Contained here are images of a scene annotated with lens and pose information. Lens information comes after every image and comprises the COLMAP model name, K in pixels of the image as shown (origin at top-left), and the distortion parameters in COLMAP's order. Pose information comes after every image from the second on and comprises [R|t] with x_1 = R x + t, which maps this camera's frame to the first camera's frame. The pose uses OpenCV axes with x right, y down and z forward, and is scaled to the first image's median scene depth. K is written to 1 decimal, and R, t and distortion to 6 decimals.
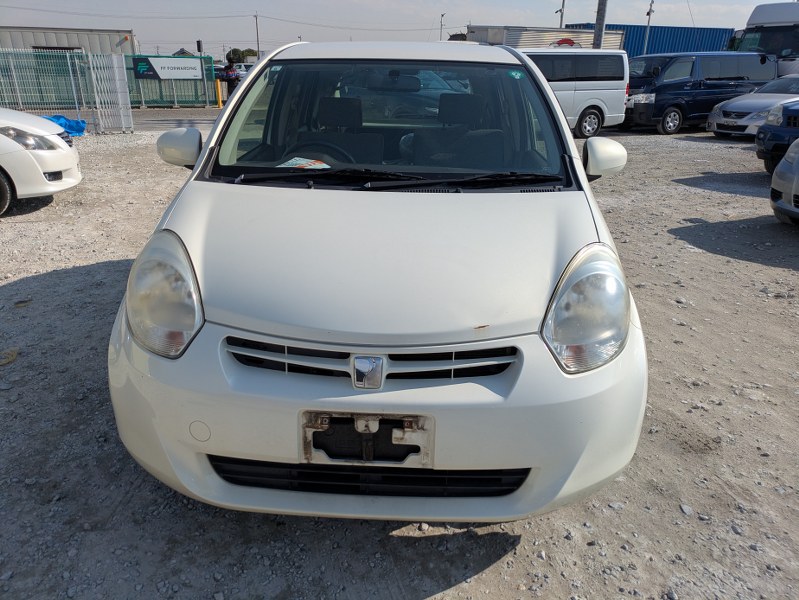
lens RADIAL K [[629.2, 0, 400.4], [0, 629.2, 304.5], [0, 0, 1]] dist [0.025616, -0.012133]
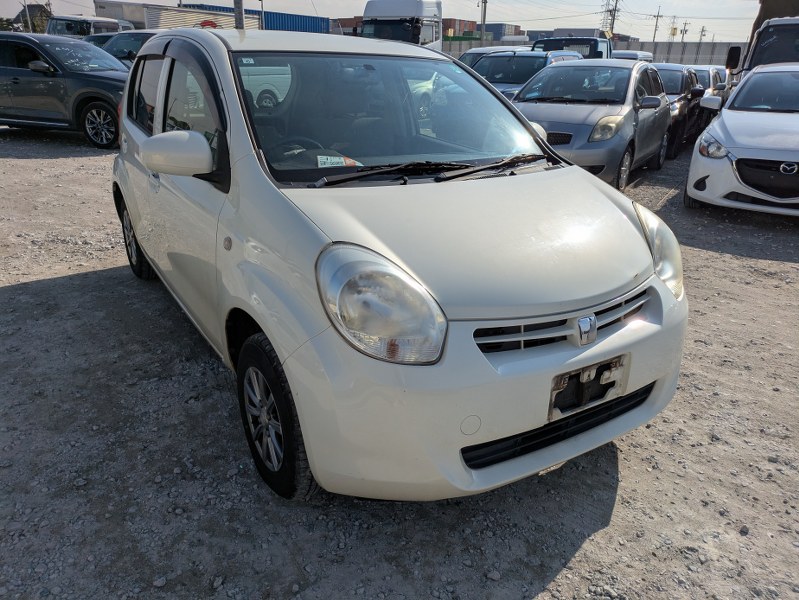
lens RADIAL K [[629.2, 0, 397.3], [0, 629.2, 296.0], [0, 0, 1]] dist [0.025616, -0.012133]
pose [[0.807568, -0.194721, 0.556703, -0.951978], [0.185195, 0.979904, 0.074097, -0.105605], [-0.559944, 0.043260, 0.827400, 0.208064]]
